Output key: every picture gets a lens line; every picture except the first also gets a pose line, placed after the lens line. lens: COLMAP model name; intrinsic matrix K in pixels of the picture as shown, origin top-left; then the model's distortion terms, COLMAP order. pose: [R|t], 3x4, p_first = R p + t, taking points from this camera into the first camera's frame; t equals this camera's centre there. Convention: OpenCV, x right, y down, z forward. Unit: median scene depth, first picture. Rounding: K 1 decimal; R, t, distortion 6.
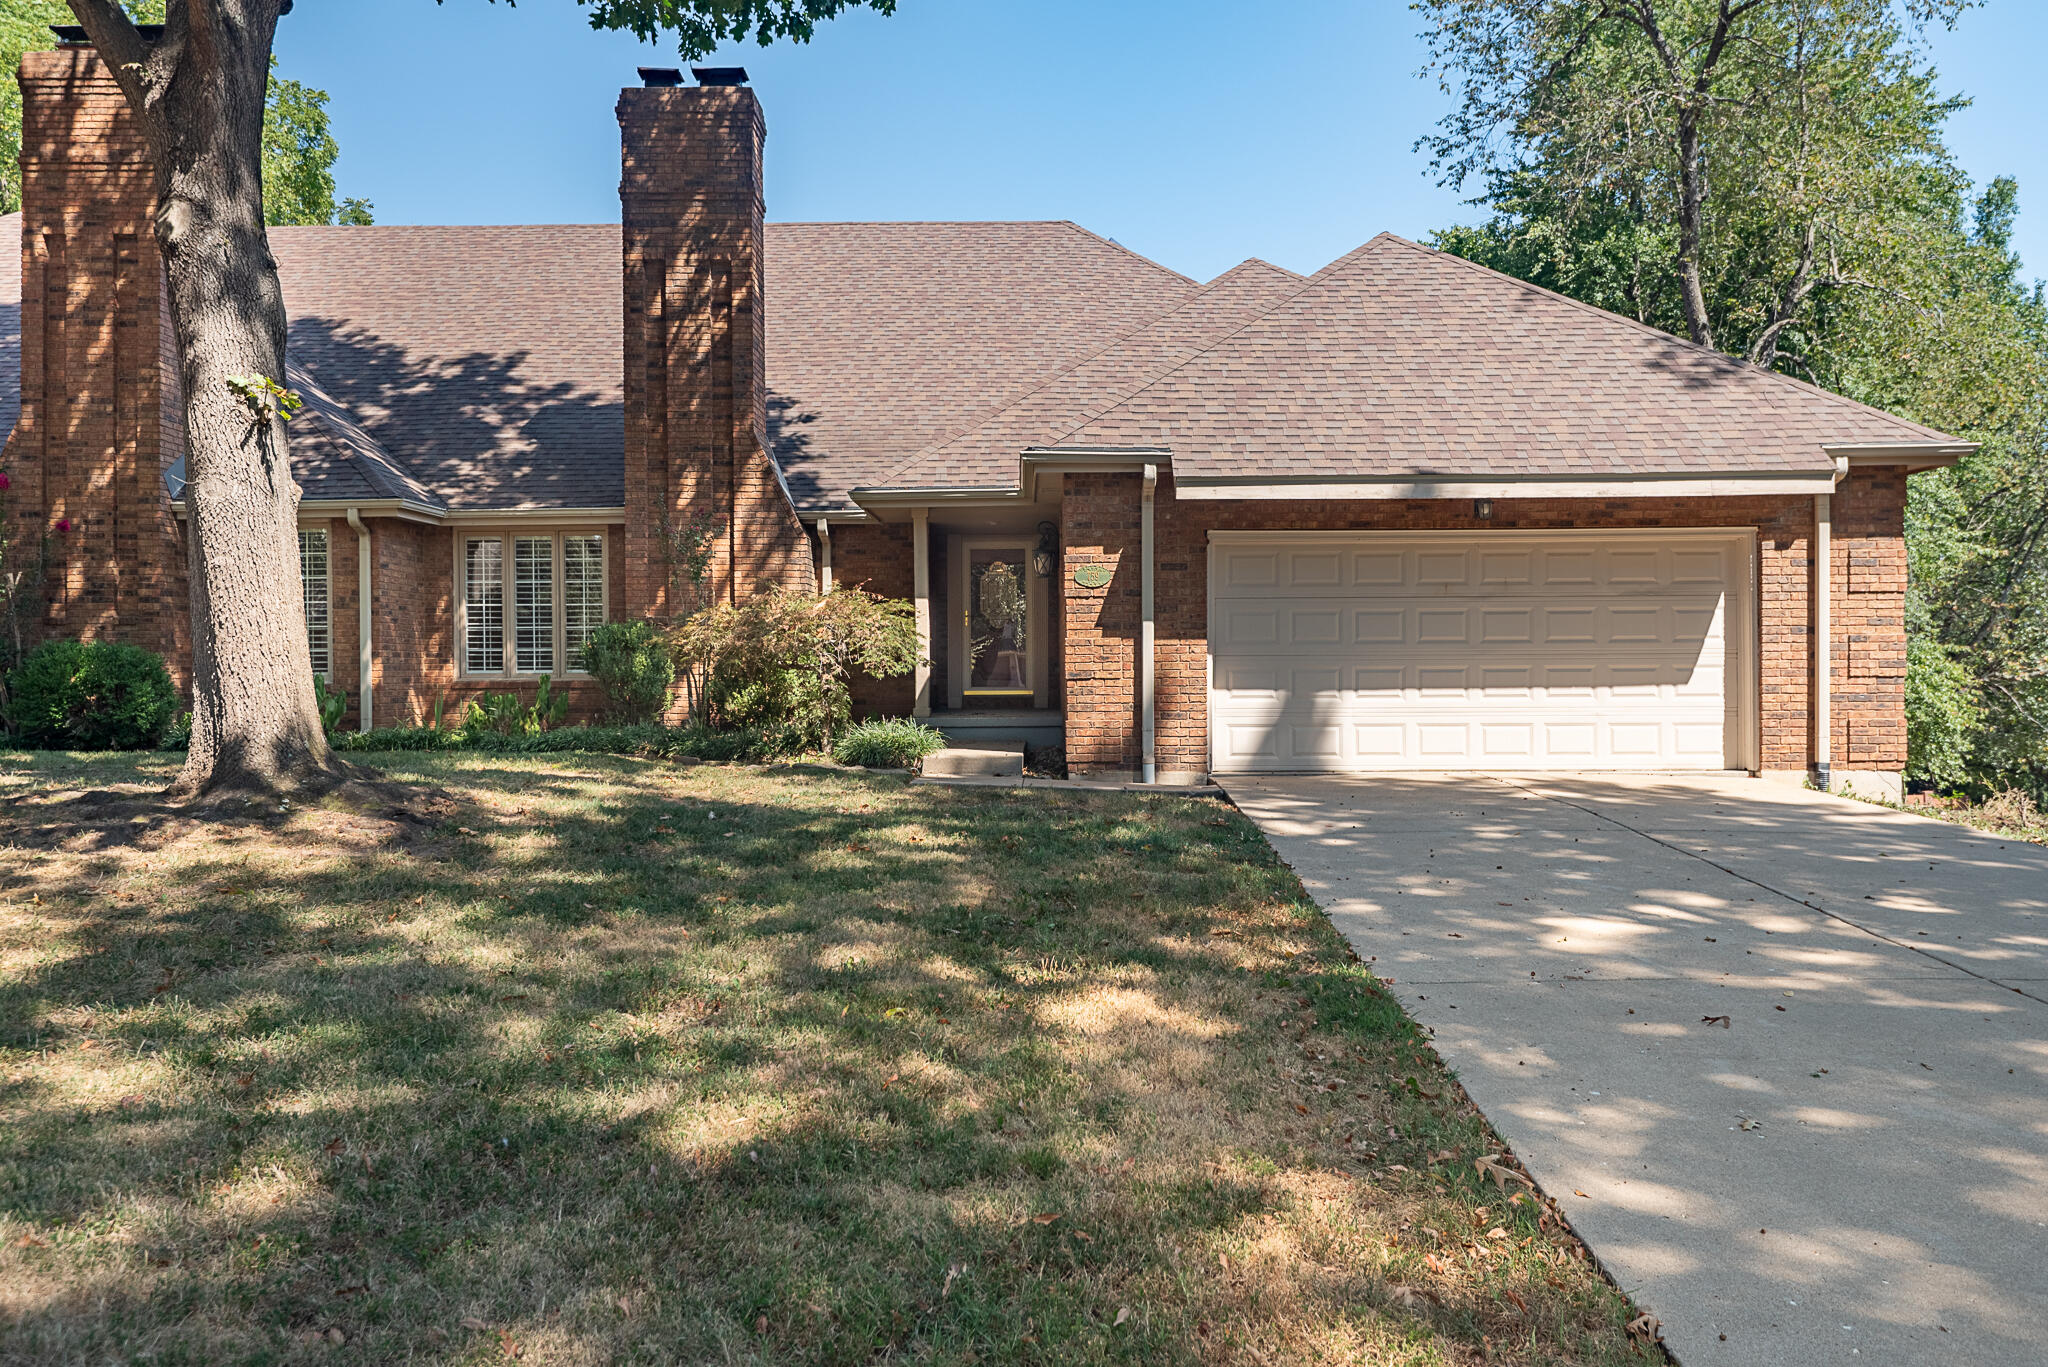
lens RADIAL K [[1505.1, 0, 1024.0], [0, 1505.1, 683.5], [0, 0, 1]] dist [0.000129, -0.000053]
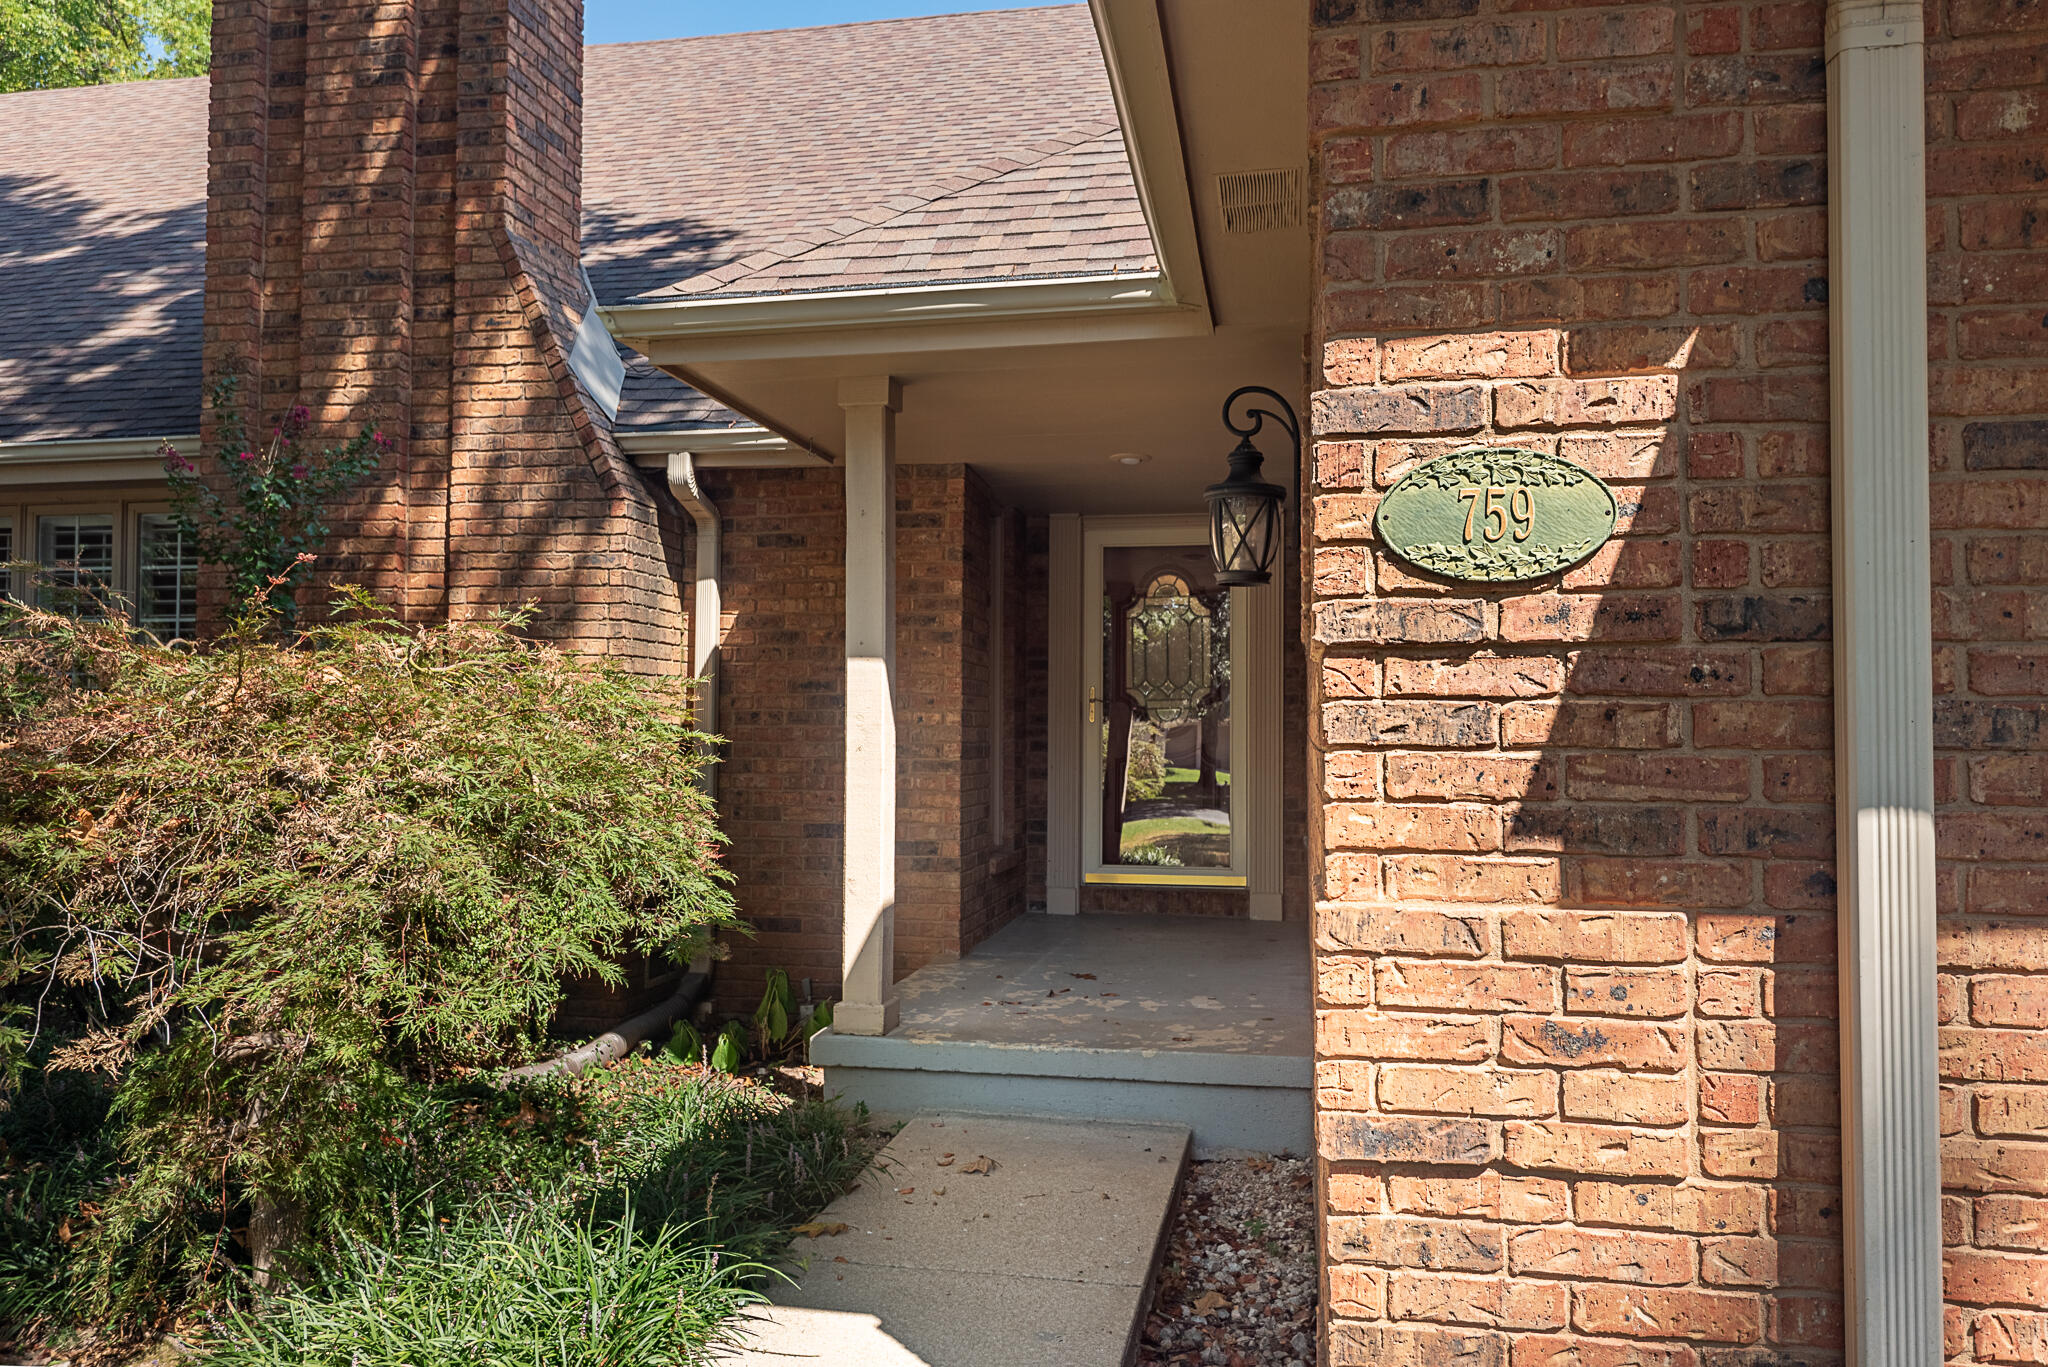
lens RADIAL K [[1505.1, 0, 1024.0], [0, 1505.1, 683.5], [0, 0, 1]] dist [0.000129, -0.000053]
pose [[0.985355, 0.006597, -0.170386, 0.018434], [-0.013931, 0.999025, -0.041883, -0.035806], [0.169944, 0.043644, 0.984487, 0.644938]]
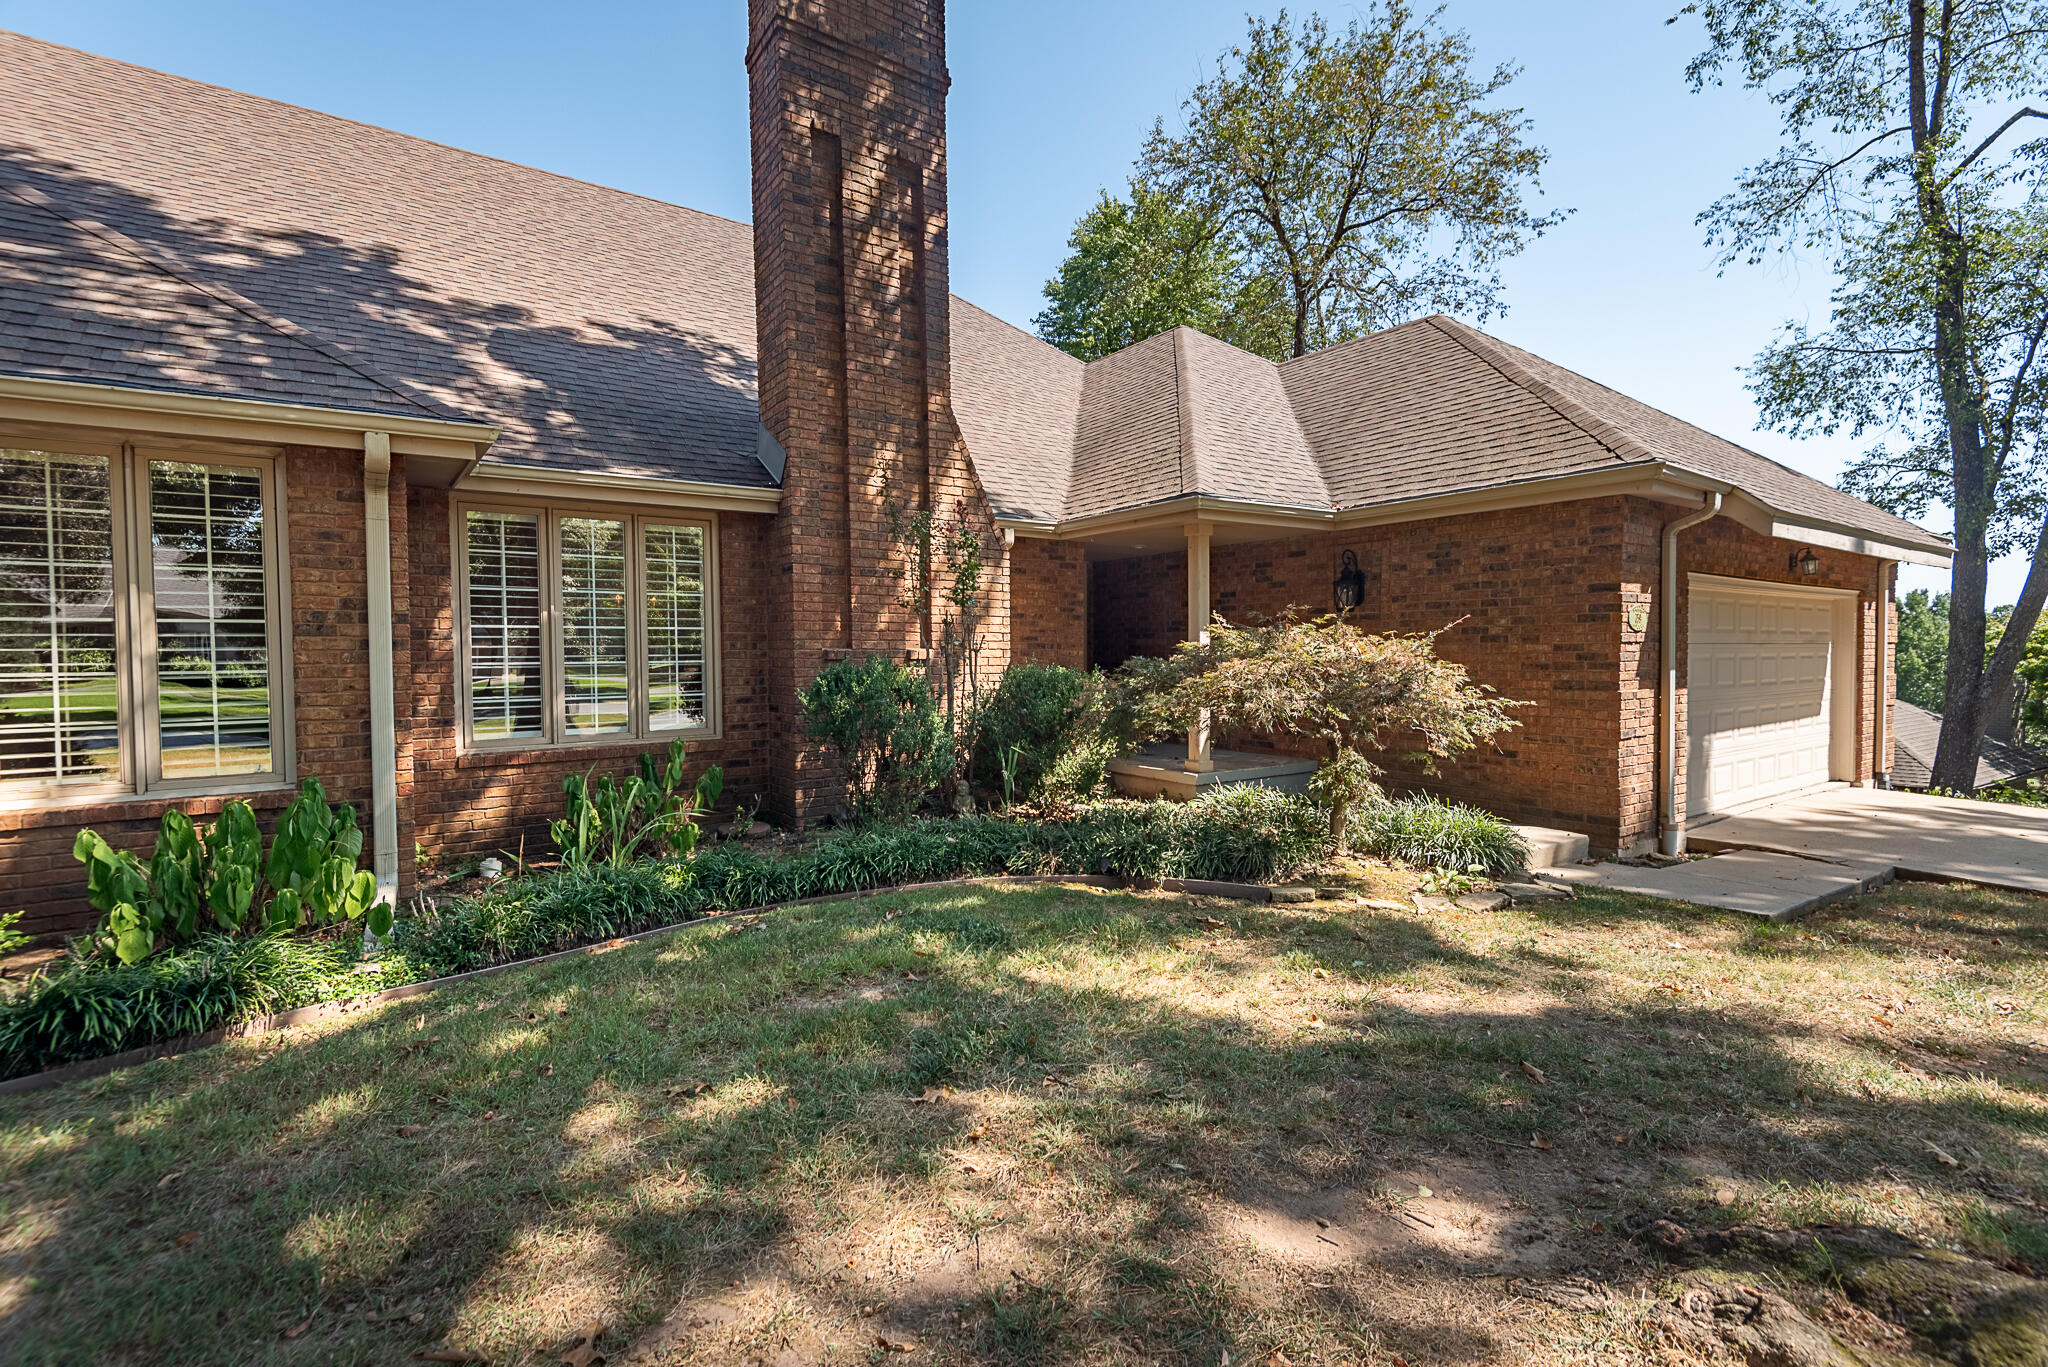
lens RADIAL K [[917.0, 0, 1028.3], [0, 917.0, 668.4], [0, 0, 1]] dist [0.016910, -0.000843]
pose [[0.816326, -0.009528, 0.577513, -0.422190], [0.005551, 0.999947, 0.008651, -0.038877], [-0.577565, -0.003856, 0.816335, 0.596783]]
